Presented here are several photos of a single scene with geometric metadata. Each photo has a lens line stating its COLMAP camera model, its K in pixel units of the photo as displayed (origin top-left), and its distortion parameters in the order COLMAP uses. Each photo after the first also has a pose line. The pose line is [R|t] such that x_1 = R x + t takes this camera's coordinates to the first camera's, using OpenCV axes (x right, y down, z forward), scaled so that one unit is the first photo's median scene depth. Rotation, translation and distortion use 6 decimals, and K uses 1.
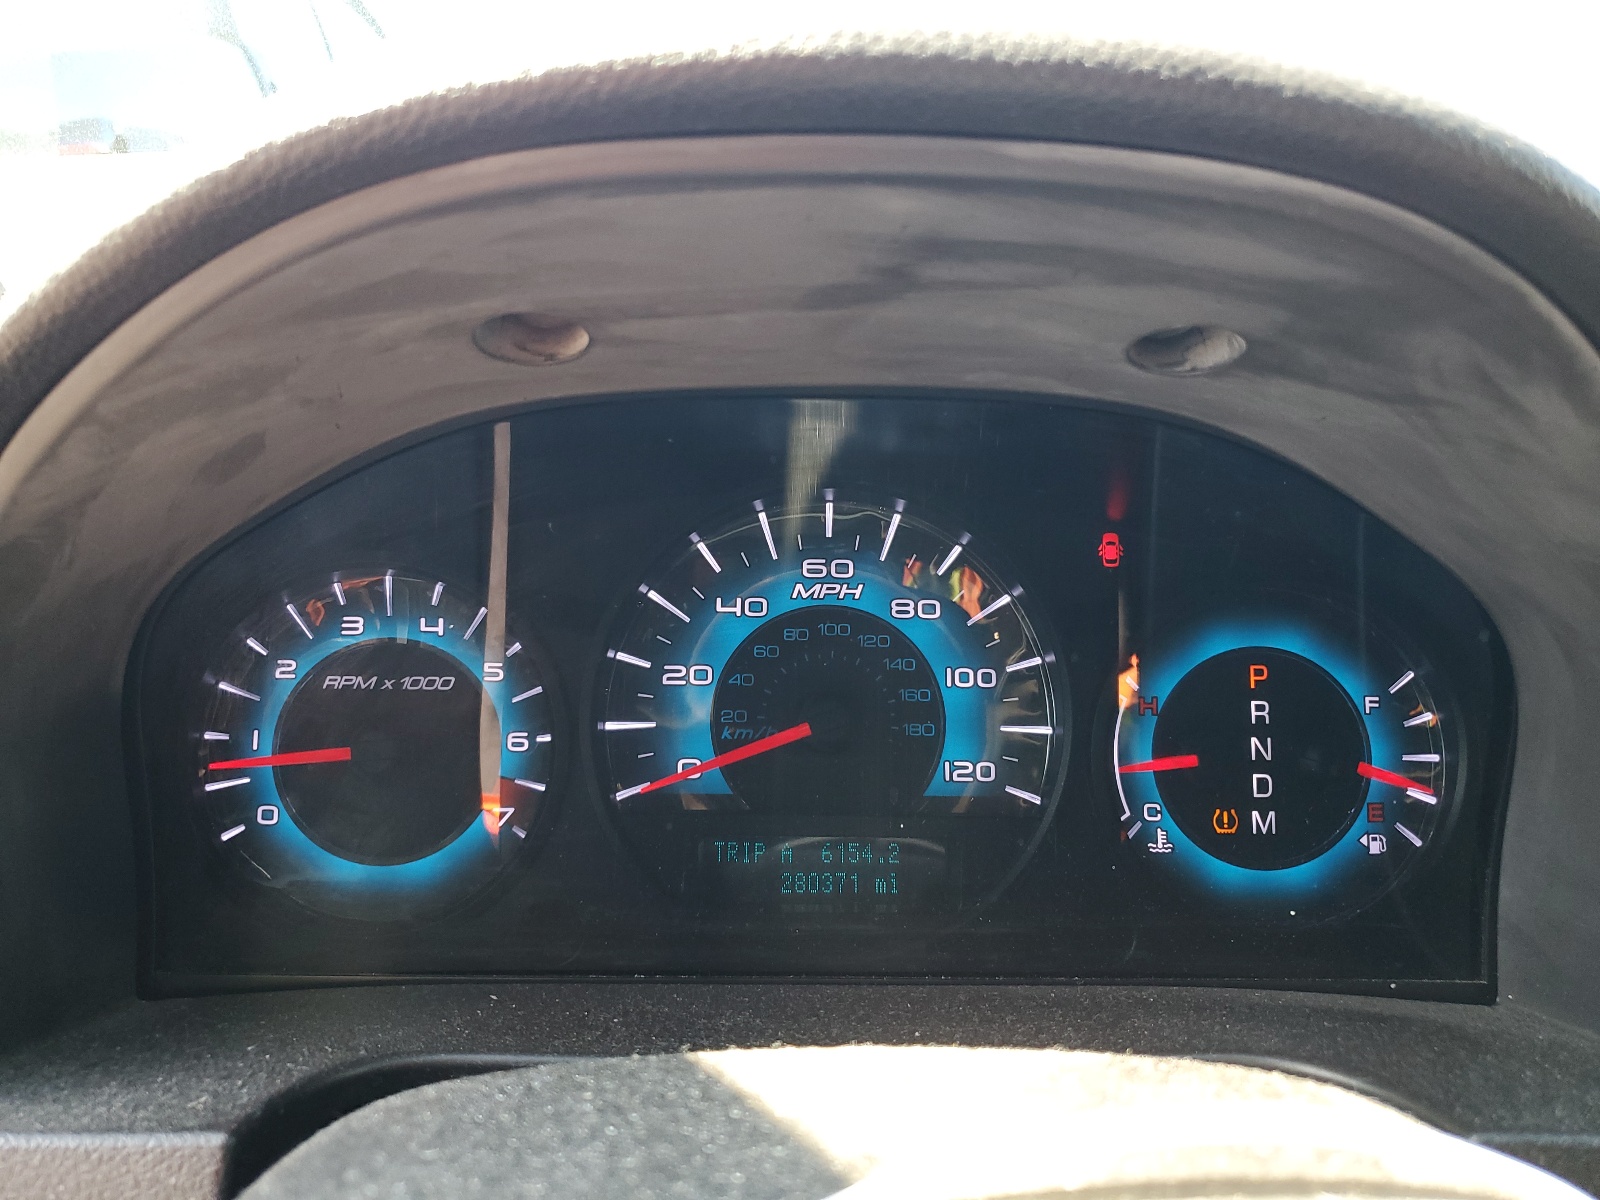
lens RADIAL K [[1221.1, 0, 800.5], [0, 1221.1, 596.5], [0, 0, 1]] dist [-0.011722, -0.000903]
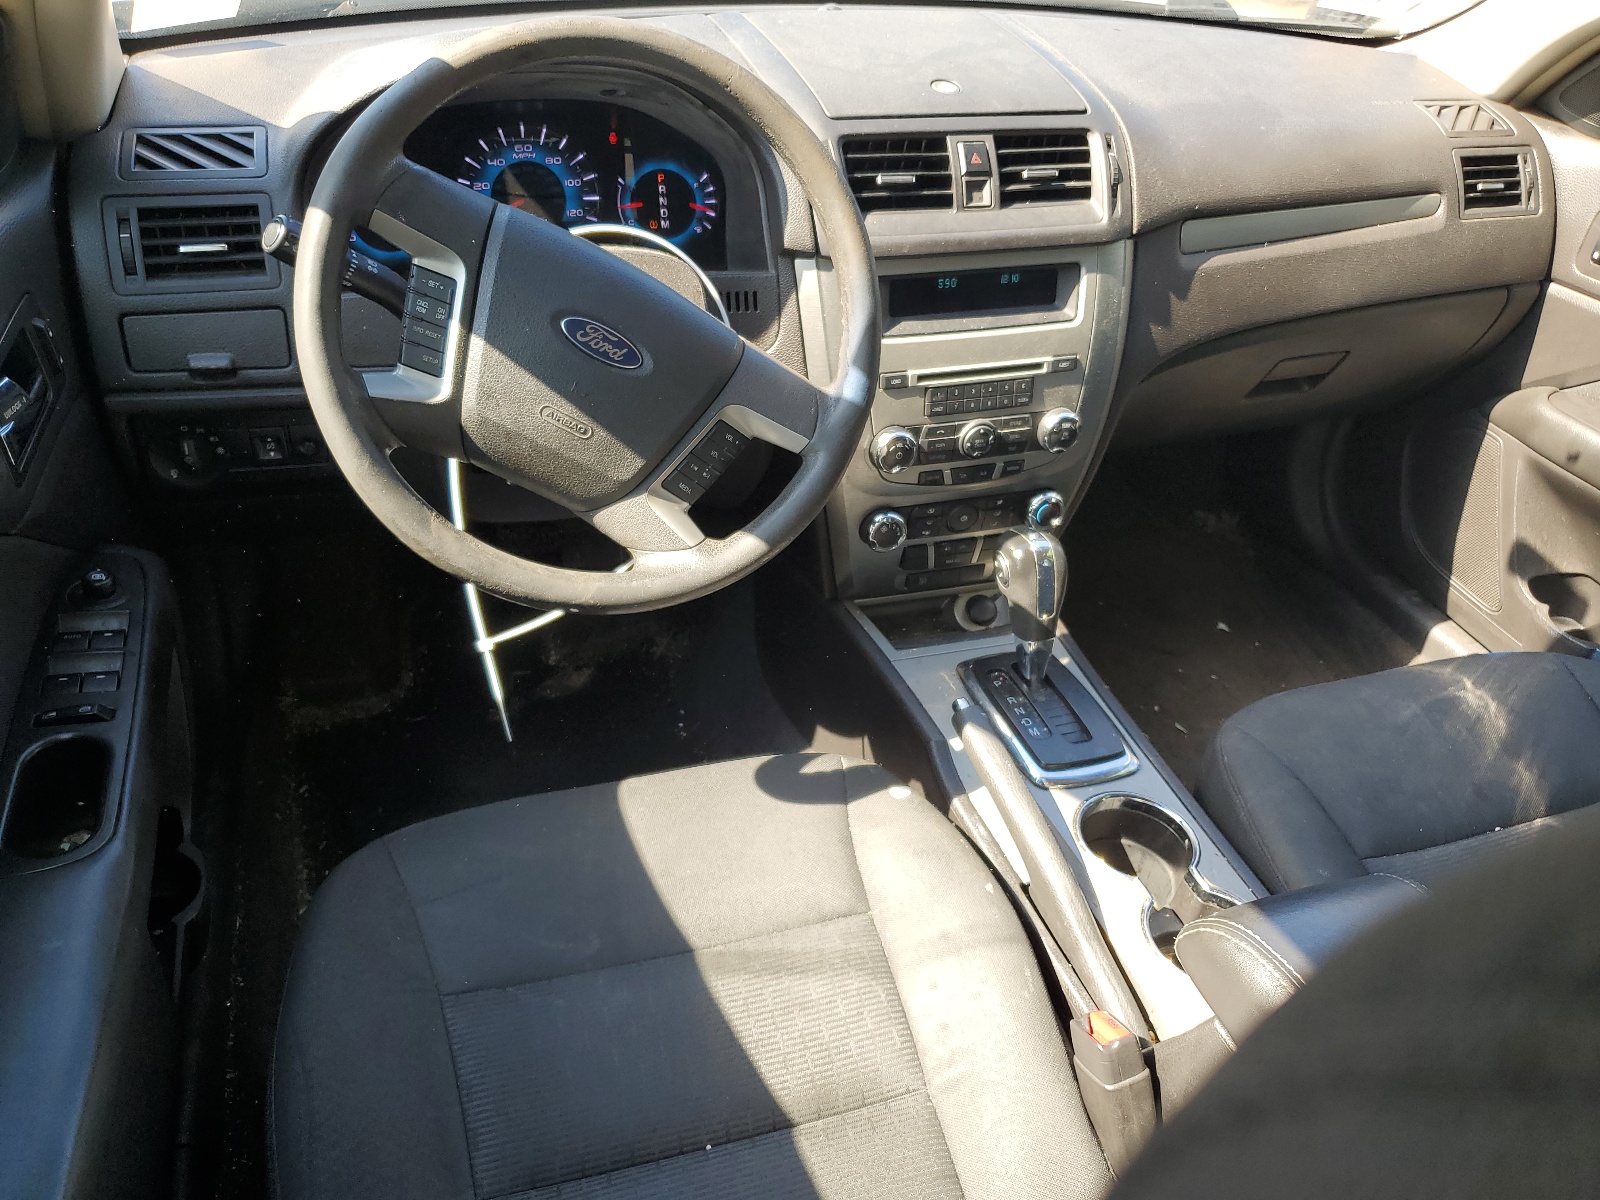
lens RADIAL K [[1221.1, 0, 797.0], [0, 1221.1, 598.6], [0, 0, 1]] dist [-0.011722, -0.000903]
pose [[0.944373, -0.146180, 0.294602, -0.407005], [0.040619, 0.940772, 0.336598, 0.041041], [-0.326357, -0.305907, 0.894378, -2.390799]]
